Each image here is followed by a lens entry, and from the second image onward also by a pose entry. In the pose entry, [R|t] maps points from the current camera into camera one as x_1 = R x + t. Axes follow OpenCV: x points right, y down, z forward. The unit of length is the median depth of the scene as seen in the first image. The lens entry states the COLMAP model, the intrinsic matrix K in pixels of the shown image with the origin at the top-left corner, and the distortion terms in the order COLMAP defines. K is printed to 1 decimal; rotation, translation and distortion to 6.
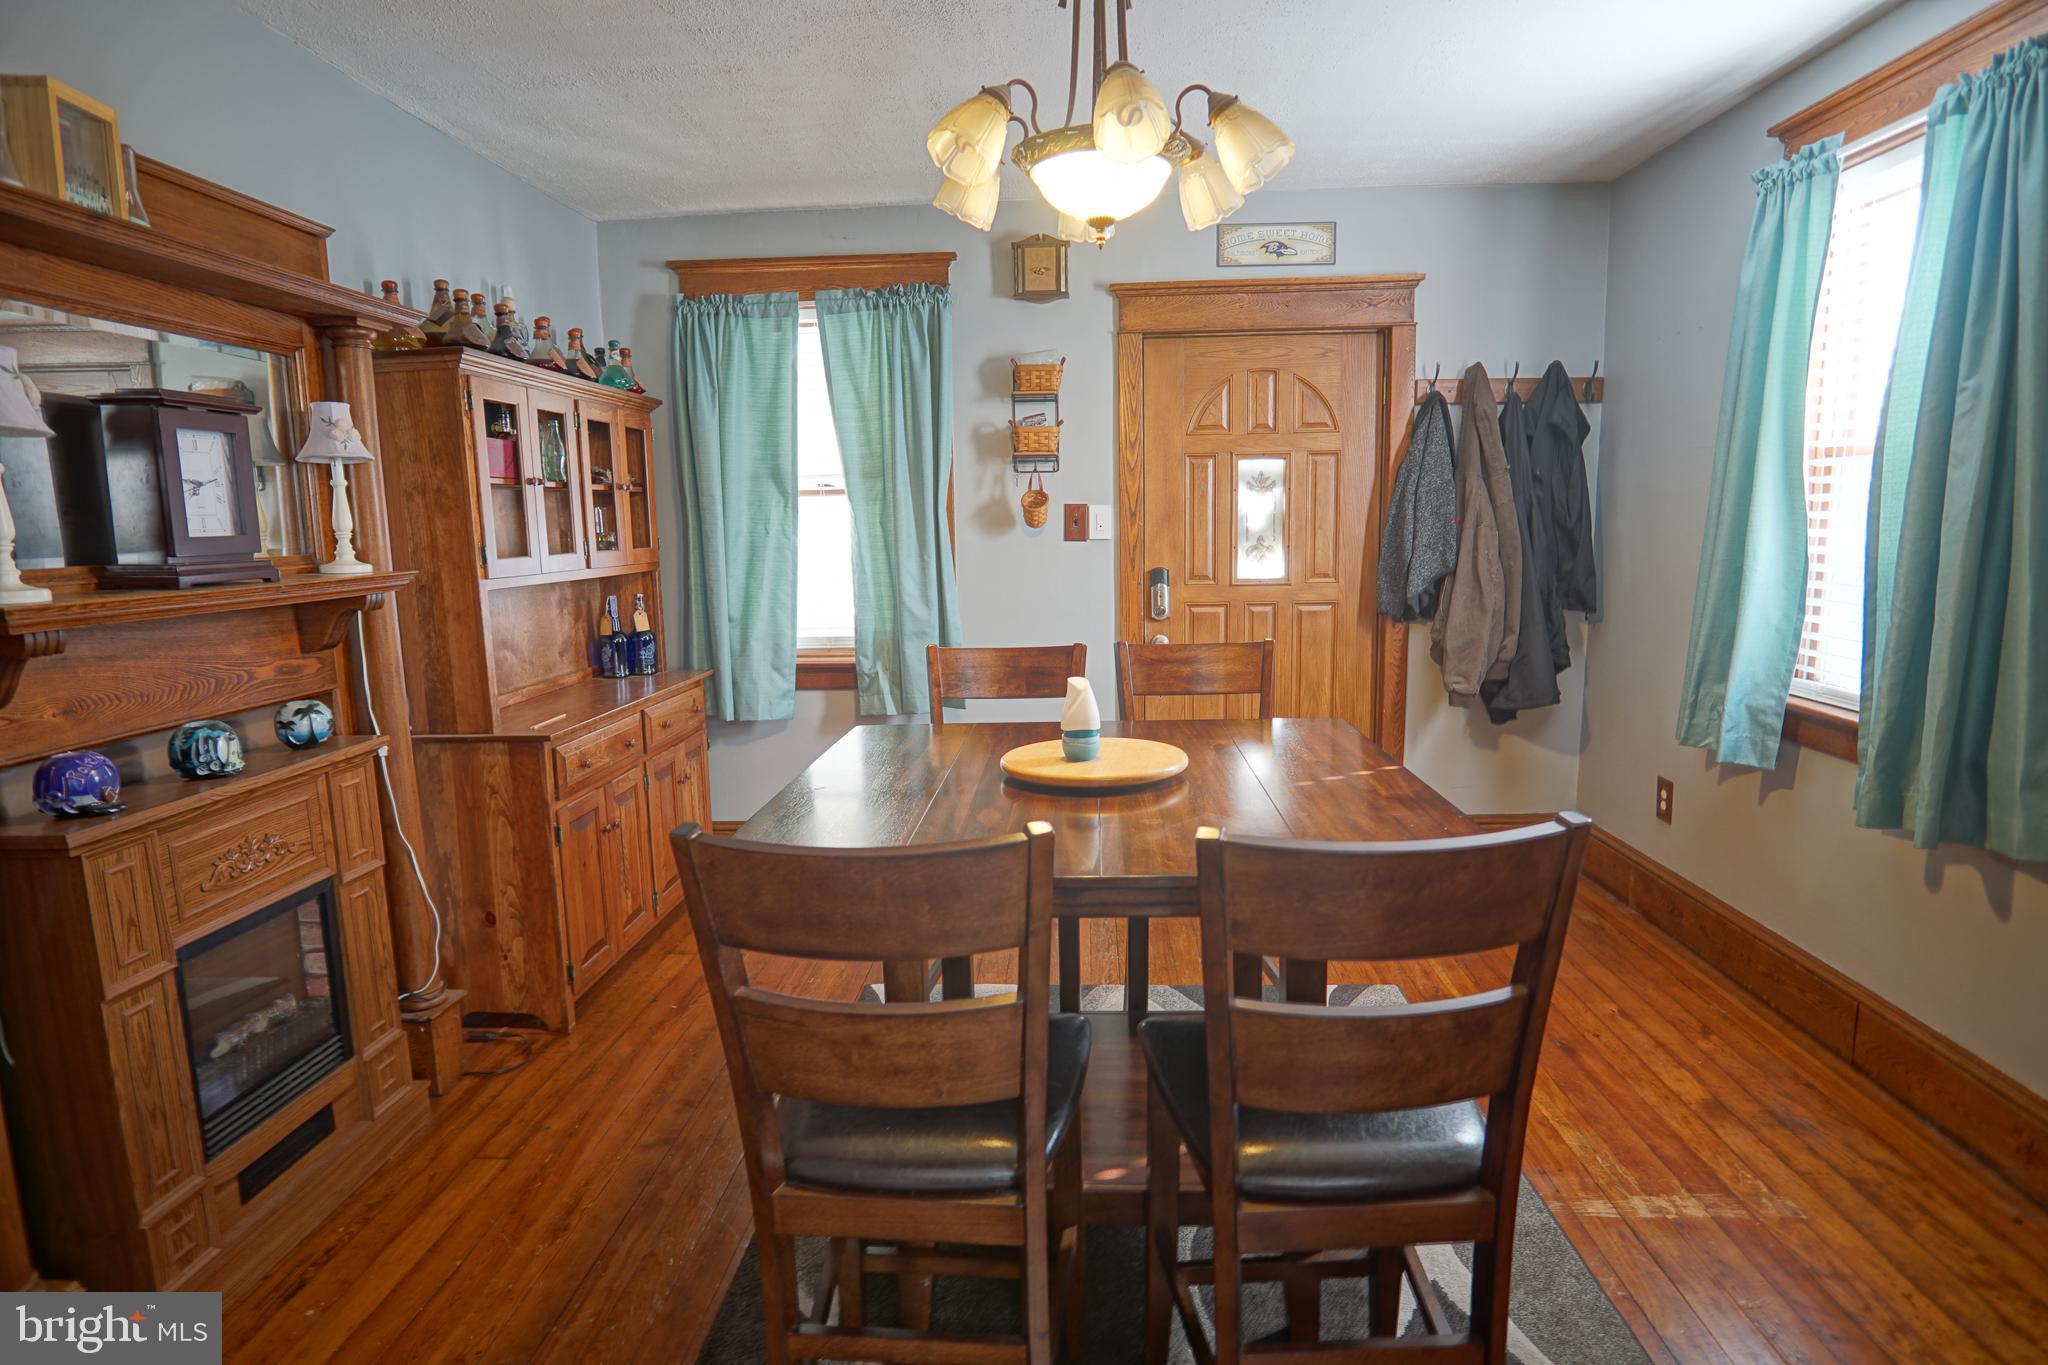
lens RADIAL K [[1094.8, 0, 1021.7], [0, 1094.8, 679.0], [0, 0, 1]] dist [-0.037595, 0.011334]
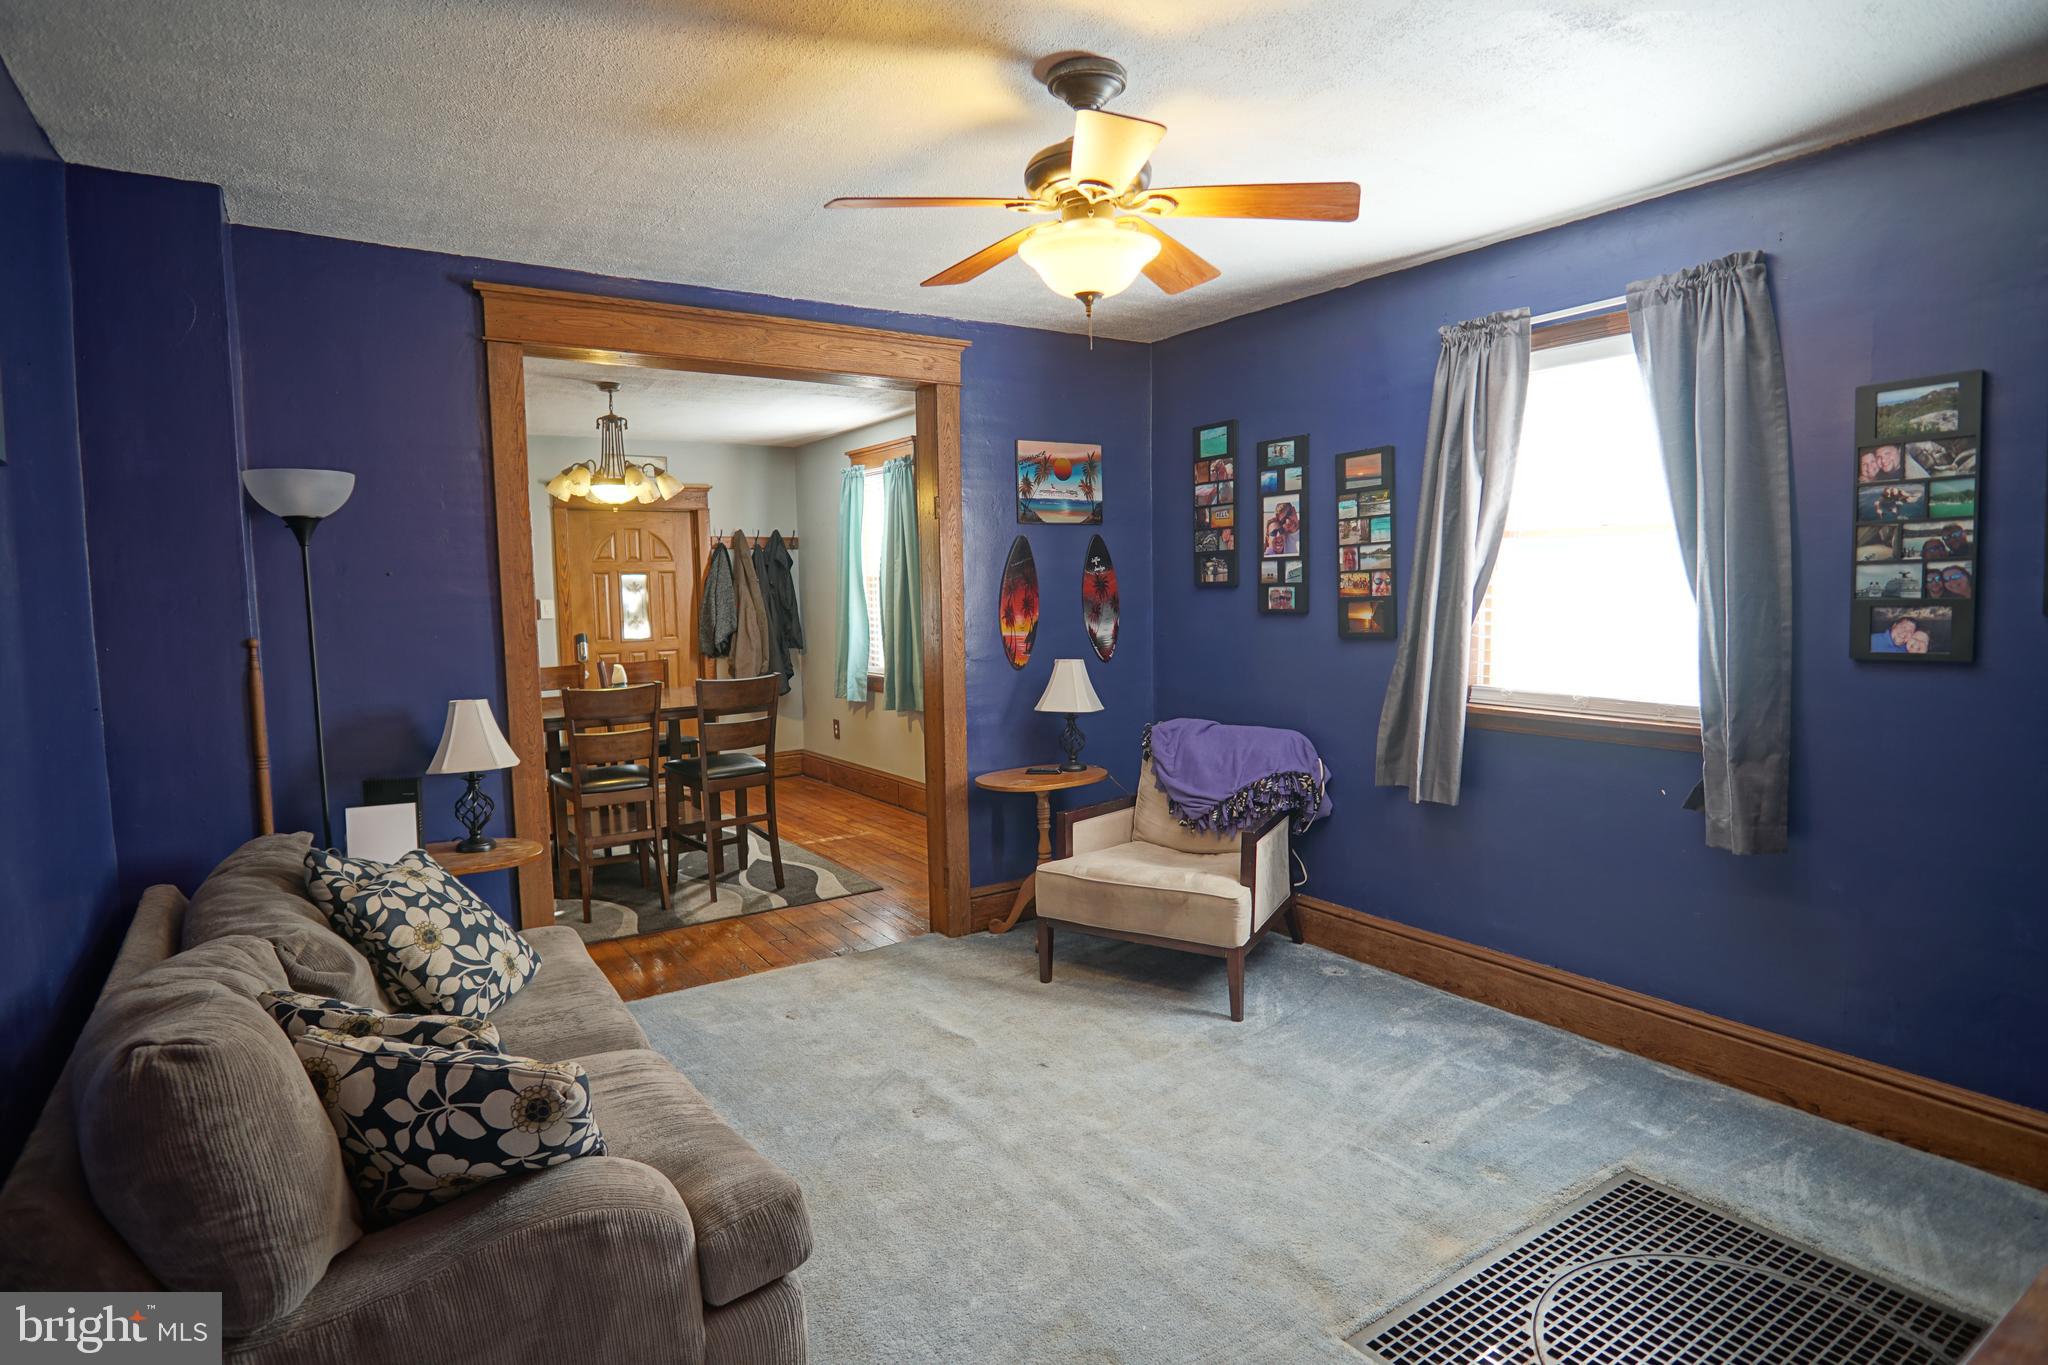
lens RADIAL K [[1094.8, 0, 1021.7], [0, 1094.8, 679.0], [0, 0, 1]] dist [-0.037595, 0.011334]
pose [[0.796769, -0.047857, 0.602386, -0.415243], [0.092981, 0.994697, -0.043960, 0.130980], [-0.597088, 0.091037, 0.796993, -0.944173]]
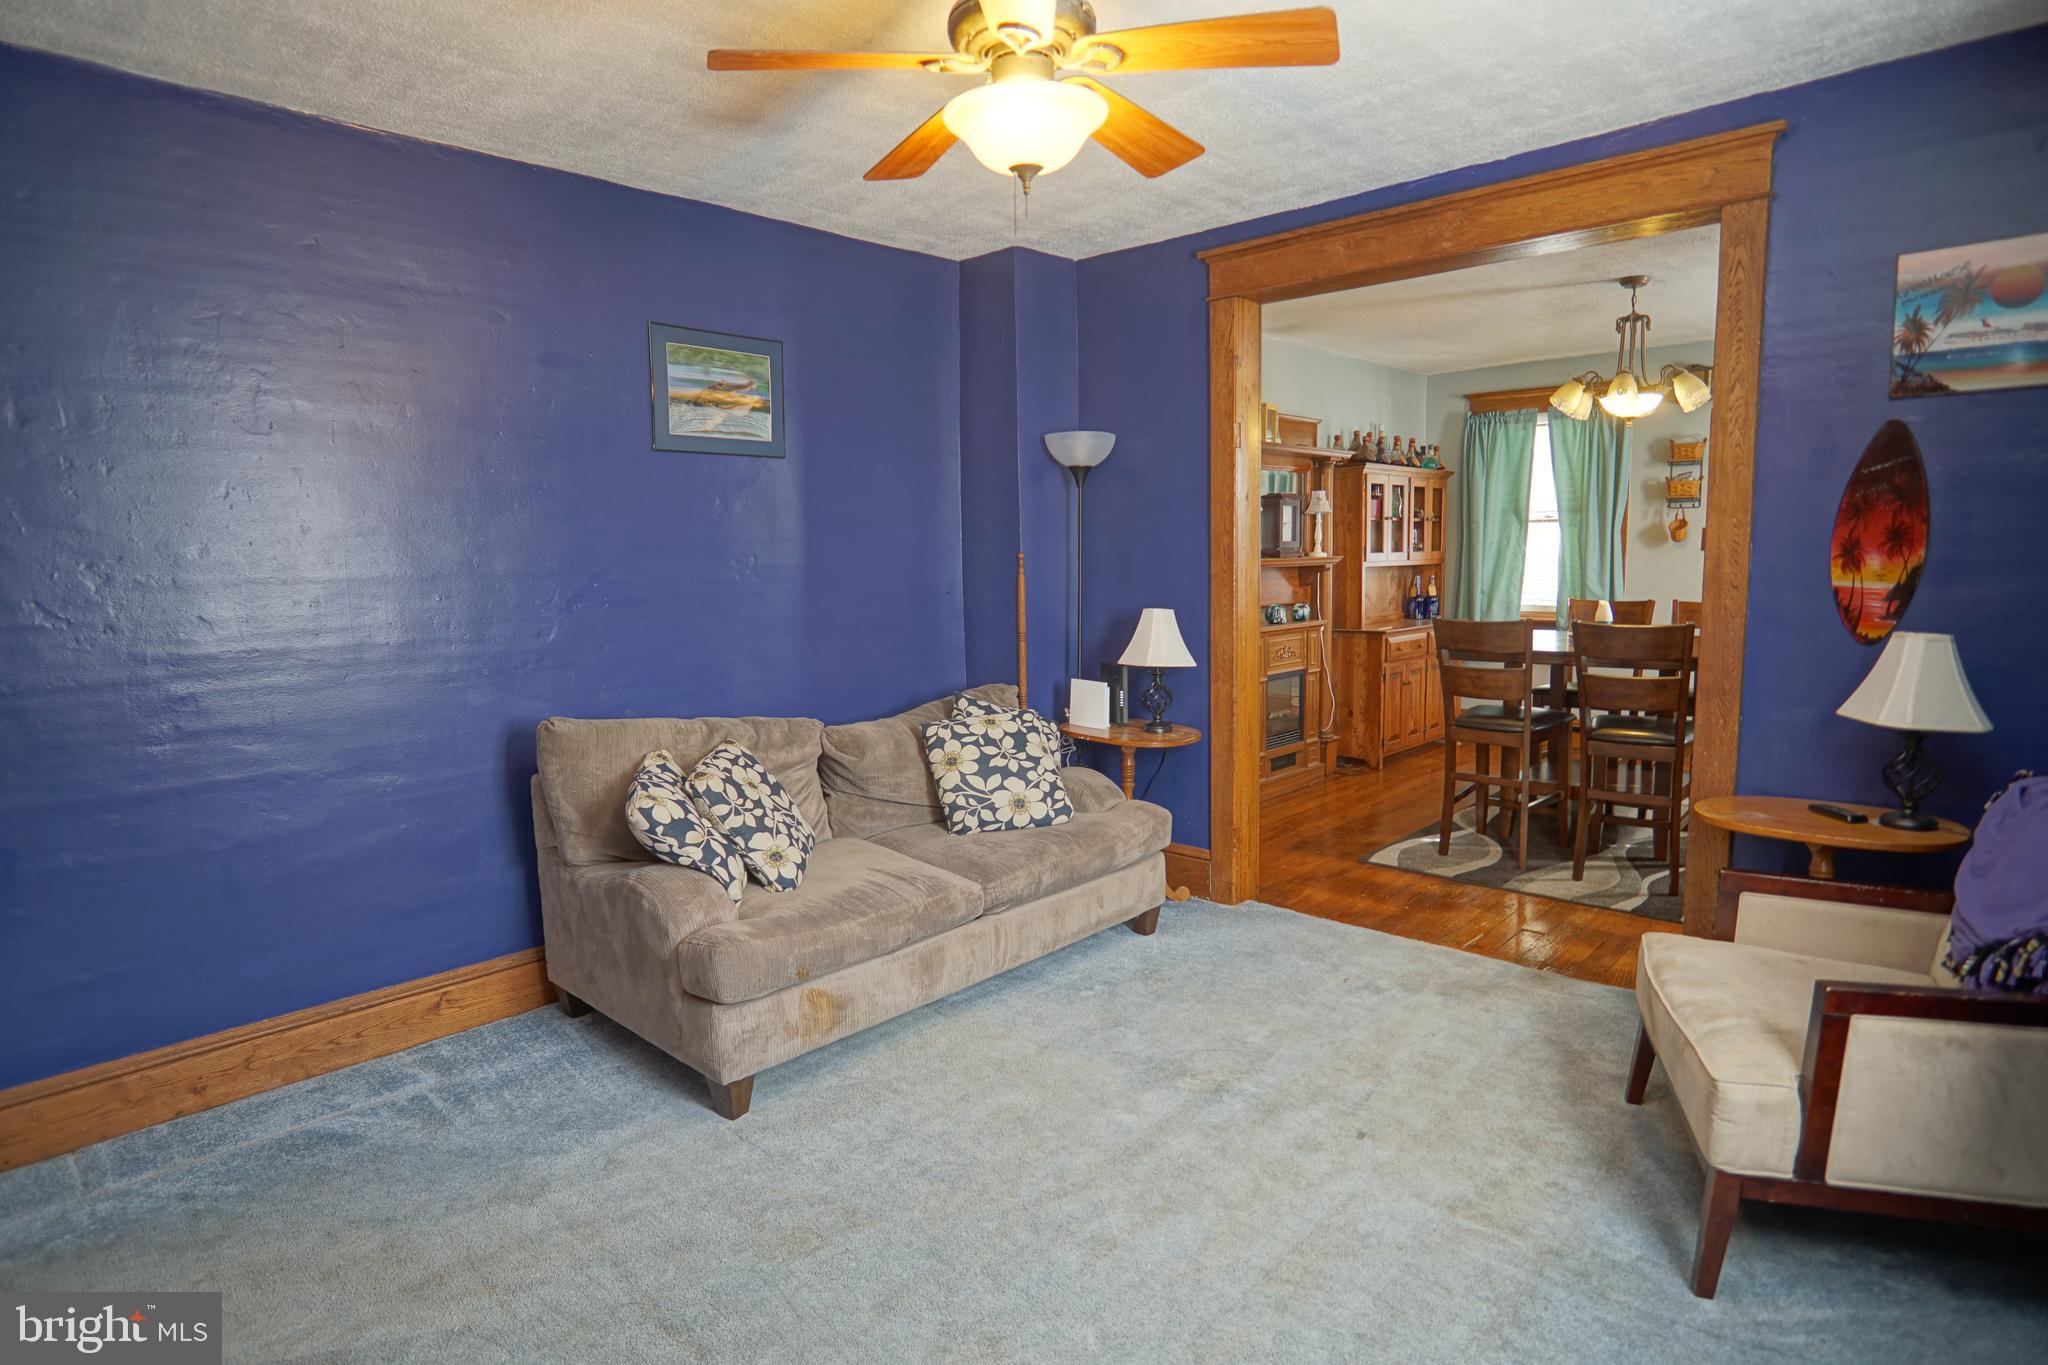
lens RADIAL K [[1094.8, 0, 1021.7], [0, 1094.8, 679.0], [0, 0, 1]] dist [-0.037595, 0.011334]
pose [[0.763362, 0.082850, -0.640636, 0.327914], [-0.091116, 0.995636, 0.020189, 0.127317], [0.639512, 0.042960, 0.767580, -0.892279]]
